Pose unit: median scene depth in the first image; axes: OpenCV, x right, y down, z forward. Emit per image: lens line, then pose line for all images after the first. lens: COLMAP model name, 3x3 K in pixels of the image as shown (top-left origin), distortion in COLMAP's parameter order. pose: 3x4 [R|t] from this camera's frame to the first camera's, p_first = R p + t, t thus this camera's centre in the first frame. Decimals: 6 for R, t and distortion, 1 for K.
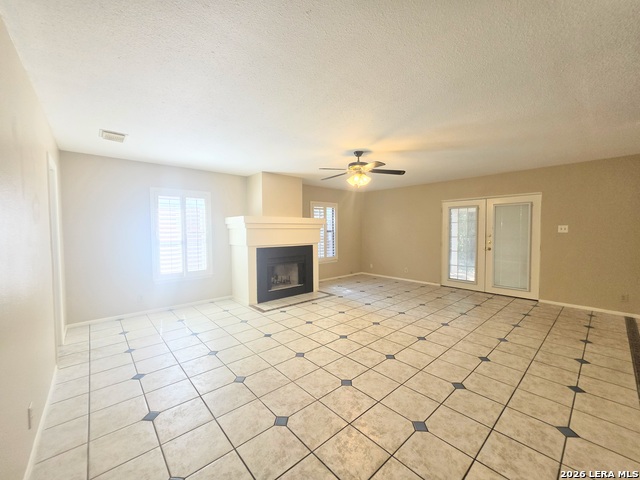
lens RADIAL K [[258.0, 0, 324.7], [0, 258.0, 239.6], [0, 0, 1]] dist [-0.004404, 0.001055]
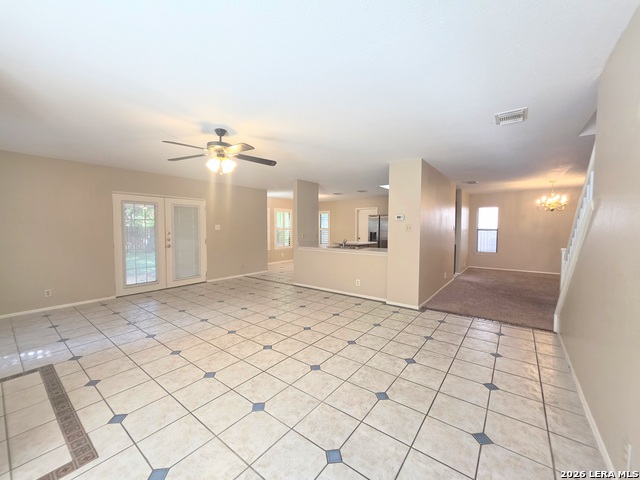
lens RADIAL K [[258.0, 0, 316.6], [0, 258.0, 235.8], [0, 0, 1]] dist [-0.004404, 0.001055]
pose [[-0.175191, -0.027060, 0.984163, -0.661006], [0.036799, 0.998744, 0.034012, -0.025338], [-0.983847, 0.042175, -0.173975, 0.780722]]
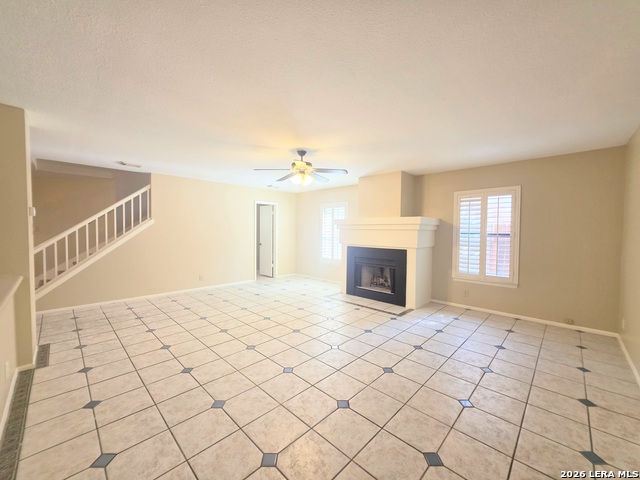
lens RADIAL K [[258.0, 0, 319.3], [0, 258.0, 240.8], [0, 0, 1]] dist [-0.004404, 0.001055]
pose [[0.061641, 0.048353, -0.996926, 1.026744], [-0.047610, 0.997831, 0.045454, -0.043606], [0.996962, 0.044662, 0.063809, 0.923366]]
